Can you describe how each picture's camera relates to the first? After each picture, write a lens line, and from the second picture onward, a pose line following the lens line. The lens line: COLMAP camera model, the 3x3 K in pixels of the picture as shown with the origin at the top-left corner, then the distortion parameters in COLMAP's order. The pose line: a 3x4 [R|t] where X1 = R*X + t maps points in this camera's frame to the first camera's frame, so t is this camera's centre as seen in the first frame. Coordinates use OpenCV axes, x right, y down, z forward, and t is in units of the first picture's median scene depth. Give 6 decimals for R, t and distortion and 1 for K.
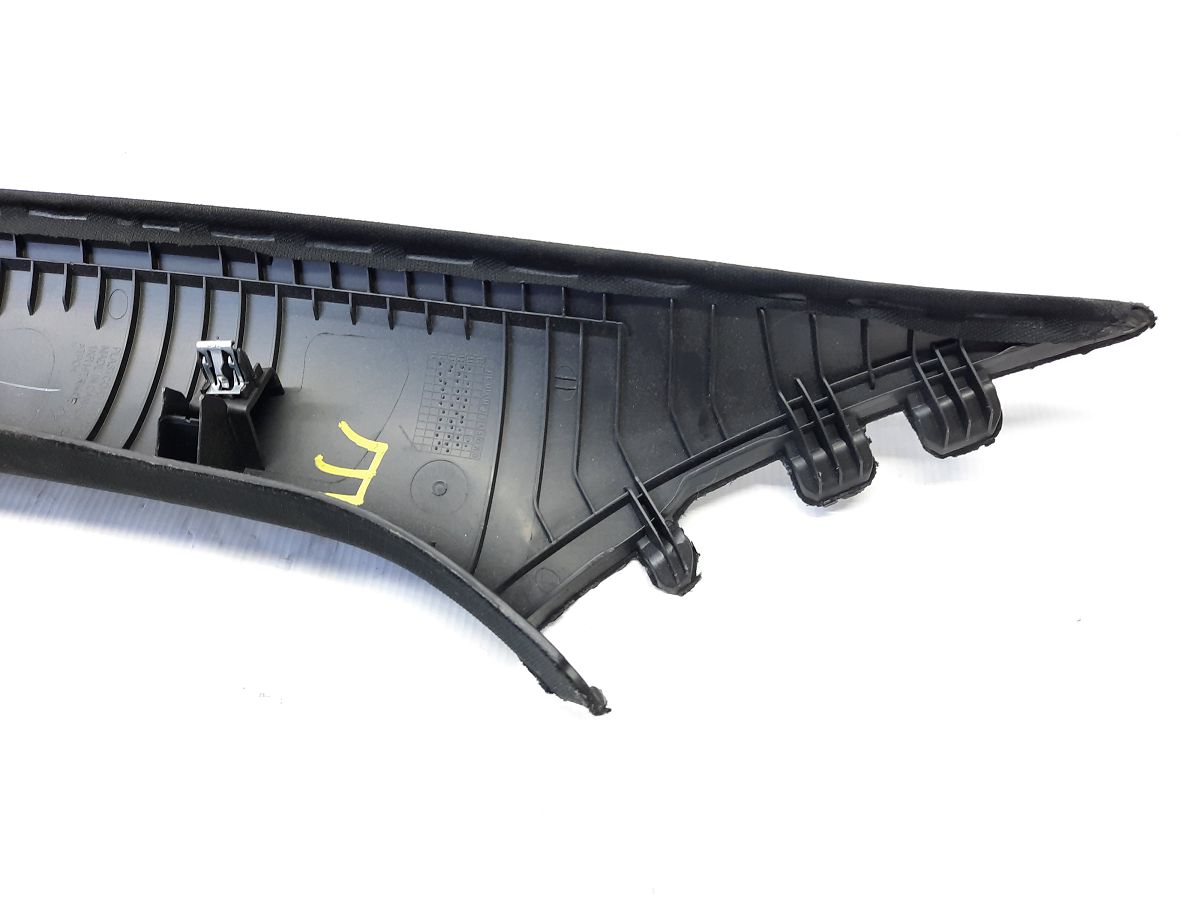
lens RADIAL K [[750.8, 0, 600.0], [0, 750.8, 450.0], [0, 0, 1]] dist [0.001065, -0.002348]
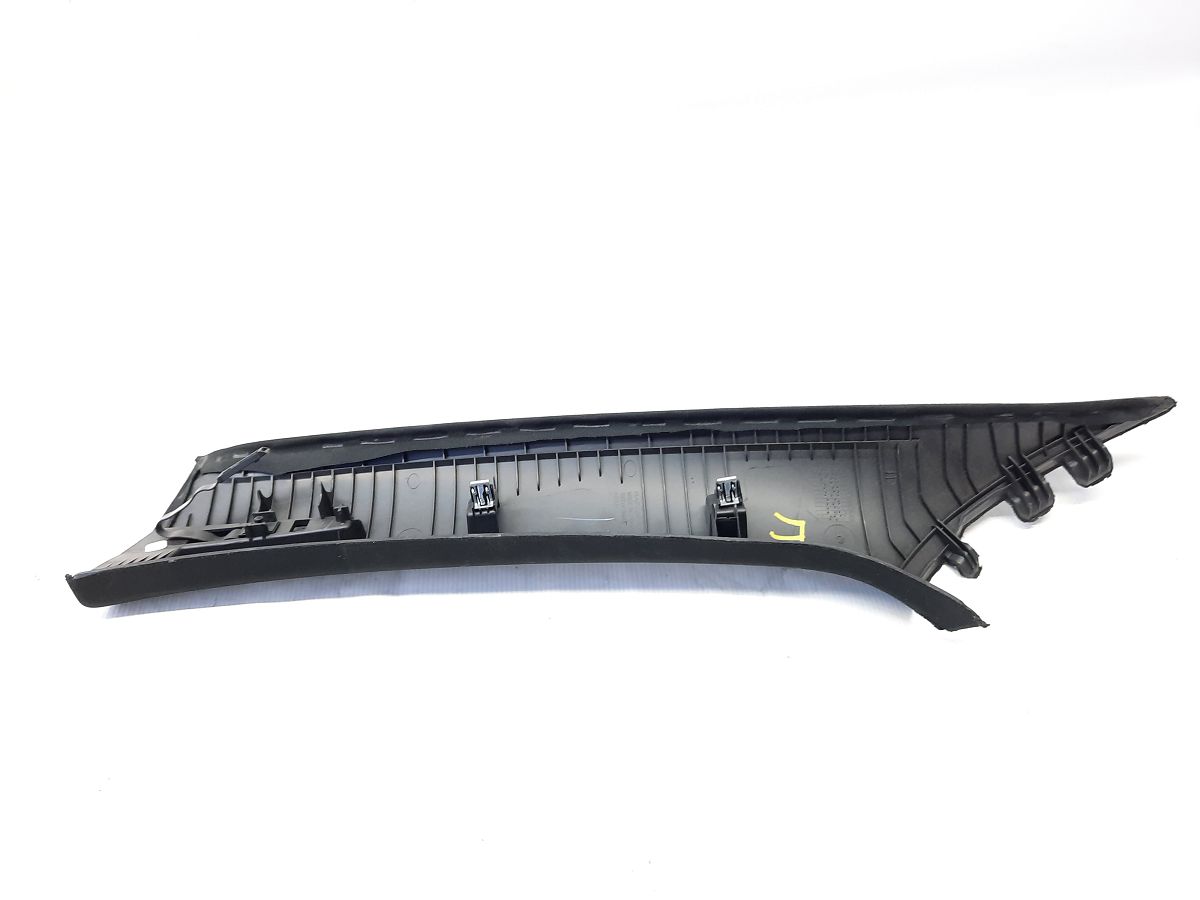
lens RADIAL K [[750.8, 0, 600.0], [0, 750.8, 450.0], [0, 0, 1]] dist [0.001065, -0.002348]
pose [[0.988876, -0.134632, 0.063237, -0.885872], [0.143866, 0.973688, -0.176733, 0.078538], [-0.037779, 0.183865, 0.982225, -0.850320]]
